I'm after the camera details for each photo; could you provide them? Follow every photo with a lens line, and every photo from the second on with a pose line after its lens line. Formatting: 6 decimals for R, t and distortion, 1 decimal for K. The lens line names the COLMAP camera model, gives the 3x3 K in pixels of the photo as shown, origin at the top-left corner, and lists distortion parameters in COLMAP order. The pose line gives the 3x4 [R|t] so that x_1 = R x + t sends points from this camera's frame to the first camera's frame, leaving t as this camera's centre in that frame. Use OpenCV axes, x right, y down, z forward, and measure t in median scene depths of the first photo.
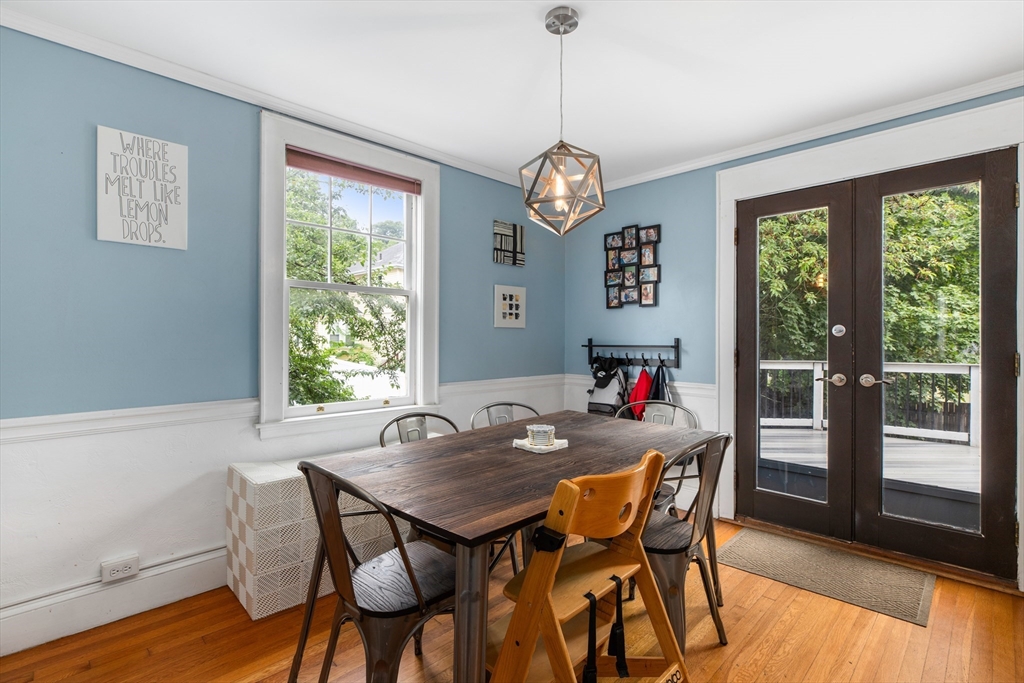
lens RADIAL K [[479.5, 0, 515.1], [0, 479.5, 339.1], [0, 0, 1]] dist [0.023082, 0.000221]
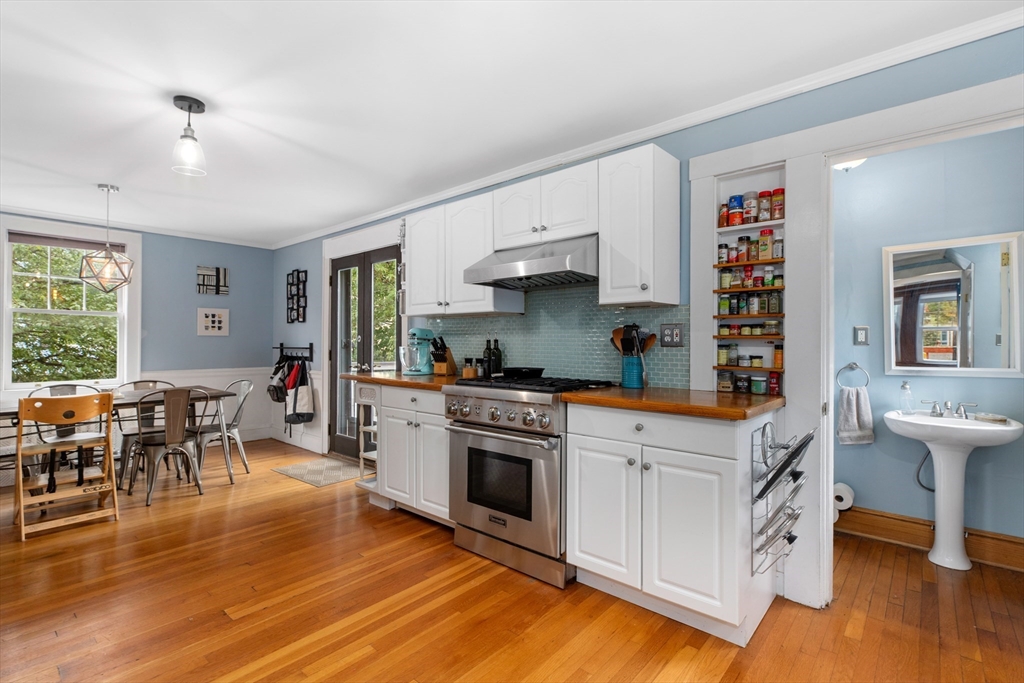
lens RADIAL K [[463.6, 0, 509.7], [0, 463.6, 344.5], [0, 0, 1]] dist [0.003190, -0.000281]
pose [[0.998578, 0.001621, 0.053281, 0.857139], [-0.001716, 0.999997, 0.001739, -0.000224], [-0.053278, -0.001827, 0.998578, -0.524480]]
